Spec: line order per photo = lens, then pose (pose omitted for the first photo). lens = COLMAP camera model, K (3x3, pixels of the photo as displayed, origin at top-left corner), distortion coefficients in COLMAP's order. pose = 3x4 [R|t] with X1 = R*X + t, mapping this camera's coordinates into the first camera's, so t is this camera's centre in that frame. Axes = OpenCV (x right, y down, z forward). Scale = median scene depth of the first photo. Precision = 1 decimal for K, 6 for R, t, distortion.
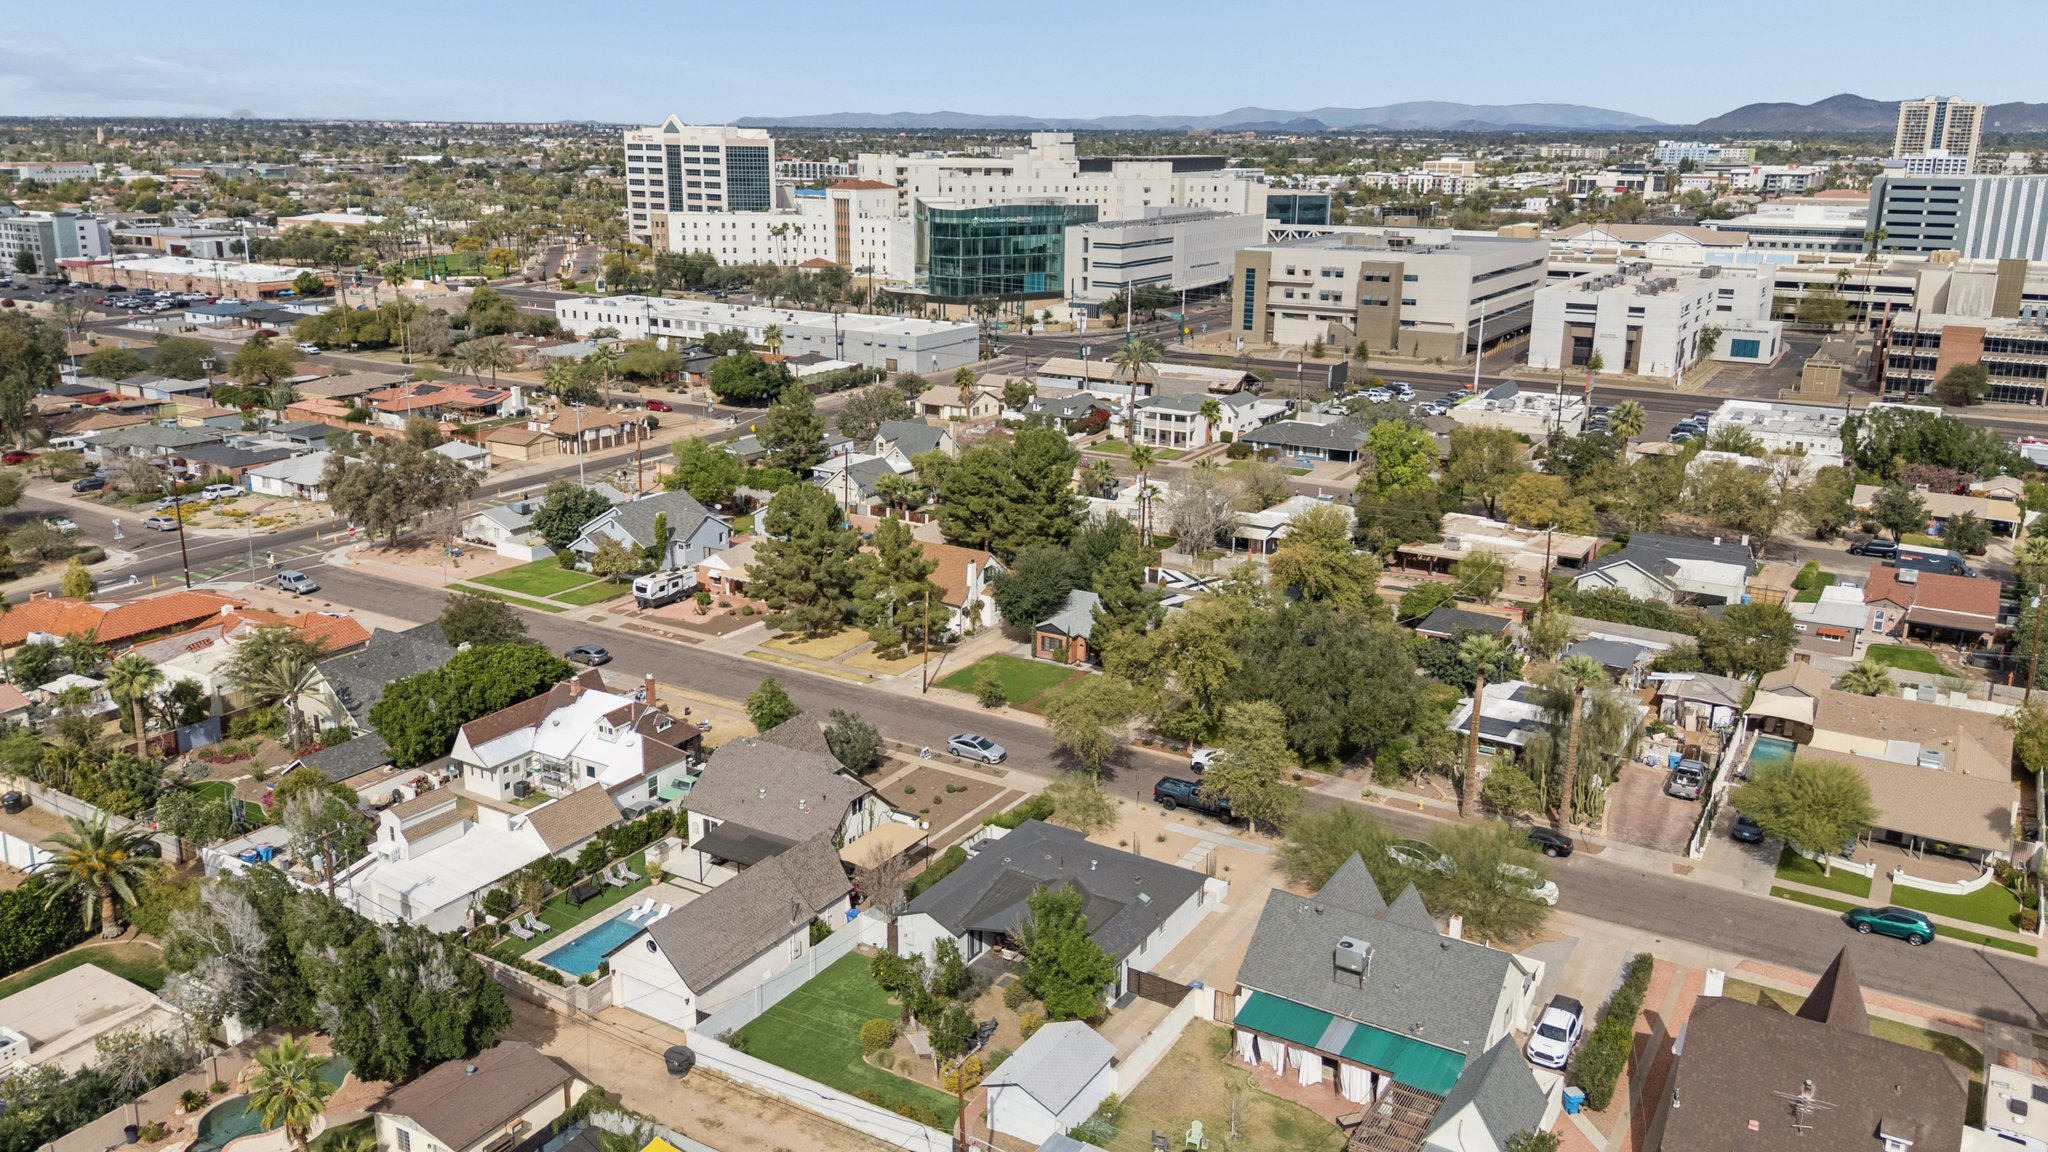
lens RADIAL K [[1532.3, 0, 1021.9], [0, 1532.3, 551.0], [0, 0, 1]] dist [0.092259, -0.125418]
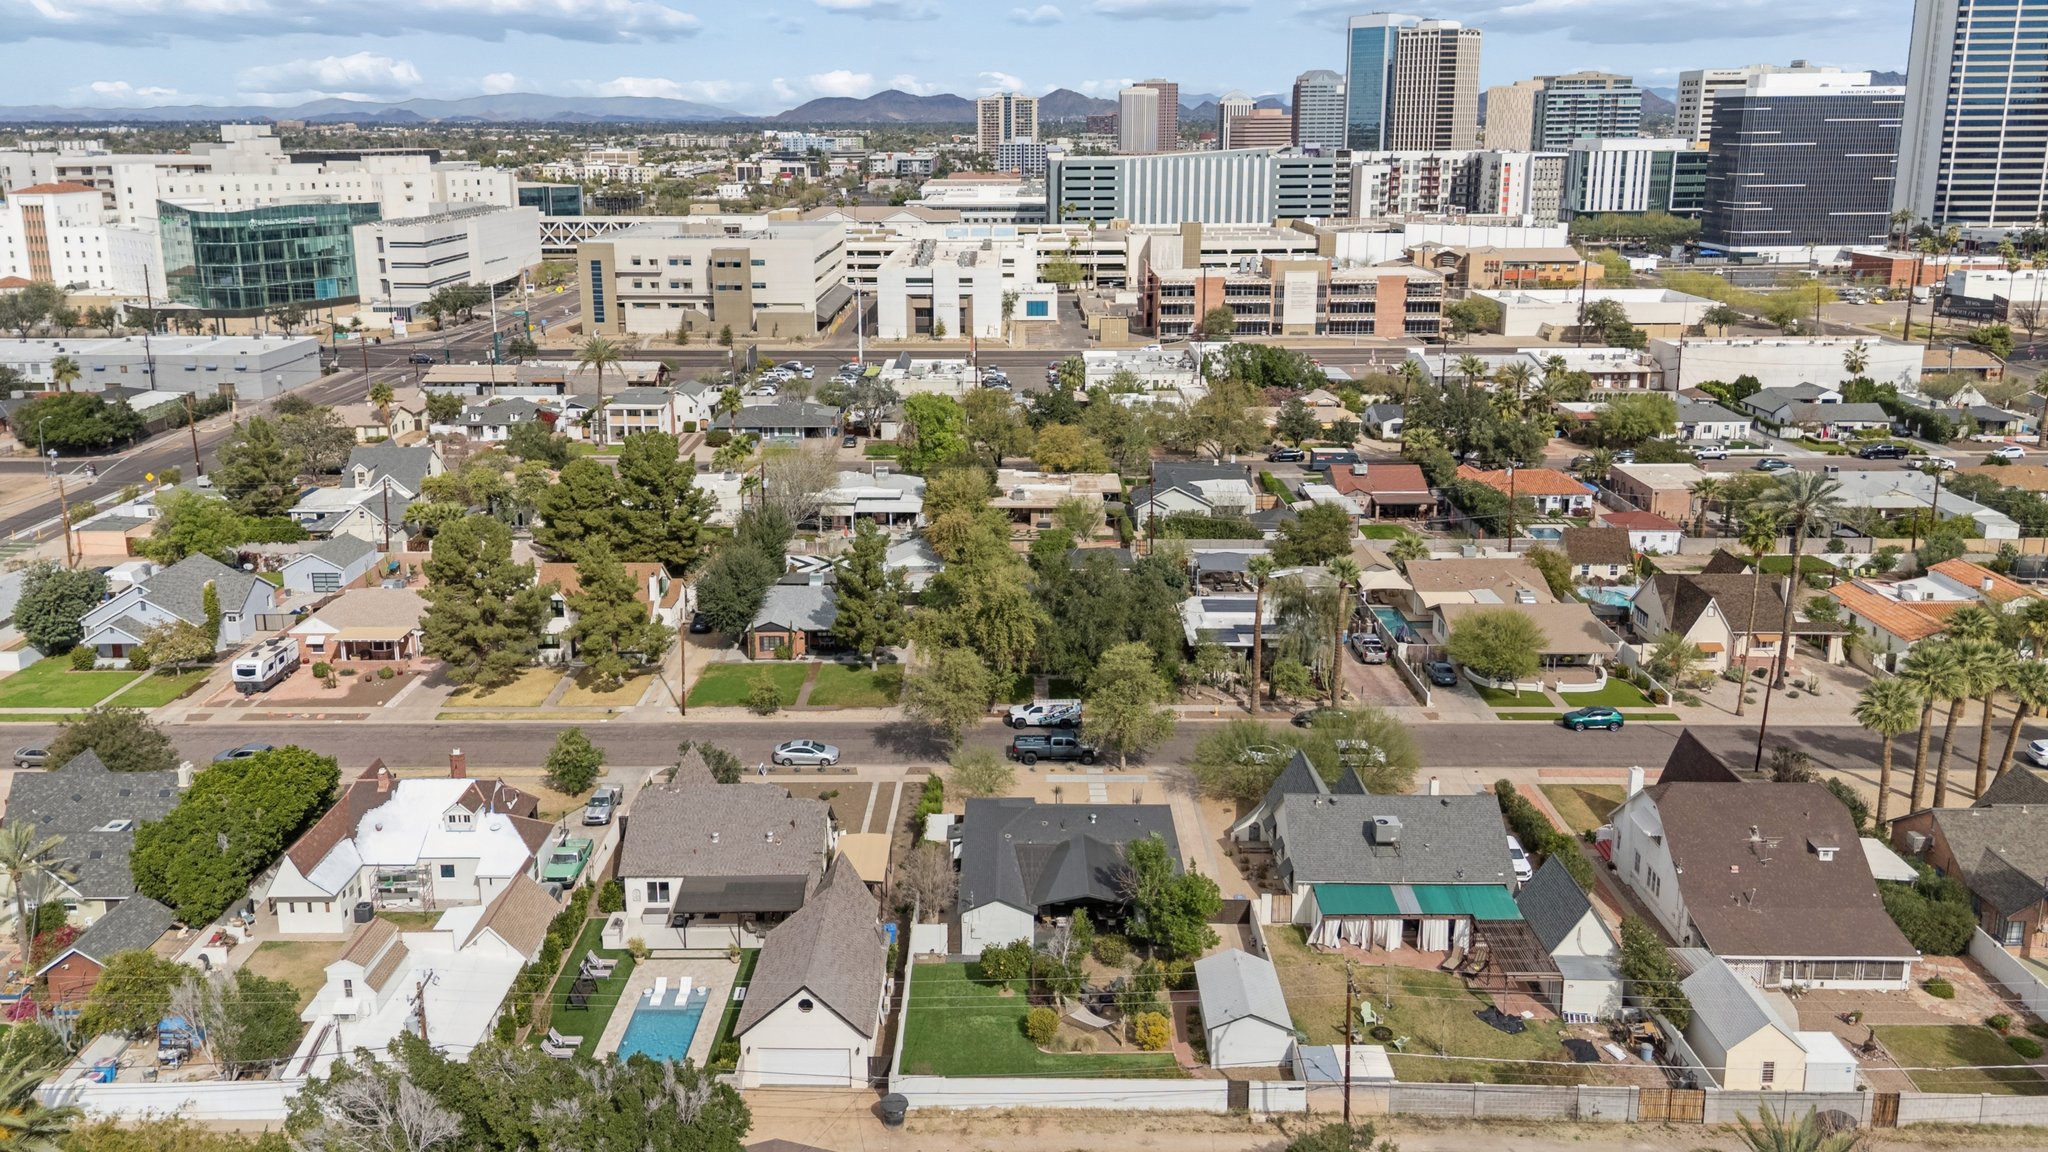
lens RADIAL K [[1500.7, 0, 1024.1], [0, 1500.7, 493.7], [0, 0, 1]] dist [0.081196, -0.088920]
pose [[0.861882, -0.132143, 0.489590, -0.111015], [0.143937, 0.989492, 0.013681, -0.008757], [-0.486253, 0.058679, 0.871846, 0.026360]]
